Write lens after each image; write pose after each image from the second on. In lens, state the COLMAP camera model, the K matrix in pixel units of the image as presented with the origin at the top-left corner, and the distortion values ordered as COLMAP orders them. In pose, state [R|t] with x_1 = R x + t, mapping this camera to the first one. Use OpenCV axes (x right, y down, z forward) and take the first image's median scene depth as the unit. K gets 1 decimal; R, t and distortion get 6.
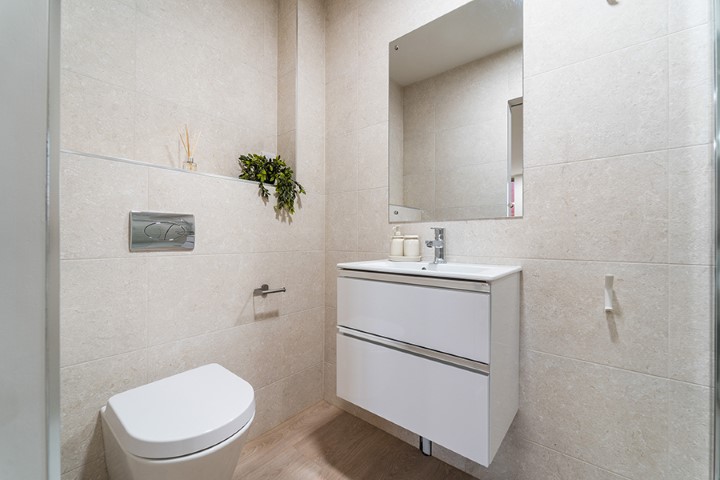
lens RADIAL K [[297.5, 0, 359.2], [0, 297.5, 240.5], [0, 0, 1]] dist [-0.001895, -0.000882]
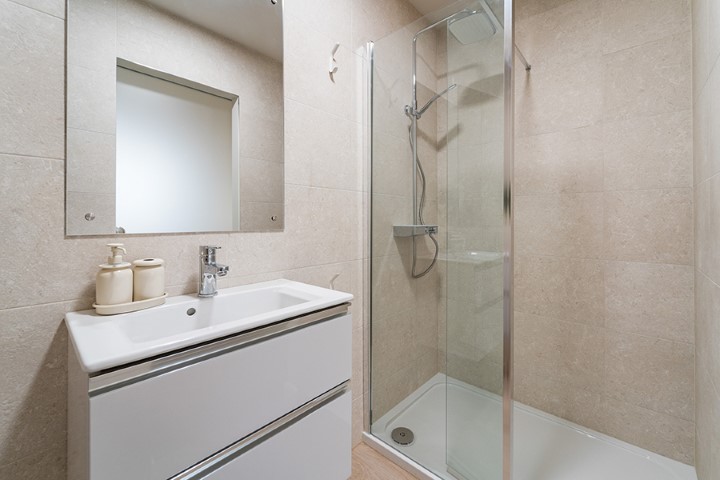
lens RADIAL K [[297.5, 0, 359.9], [0, 297.5, 217.5], [0, 0, 1]] dist [-0.001895, -0.000882]
pose [[0.053345, 0.004743, 0.998565, -0.485831], [0.000597, 0.999988, -0.004781, -0.123405], [-0.998576, 0.000851, 0.053341, 0.707359]]
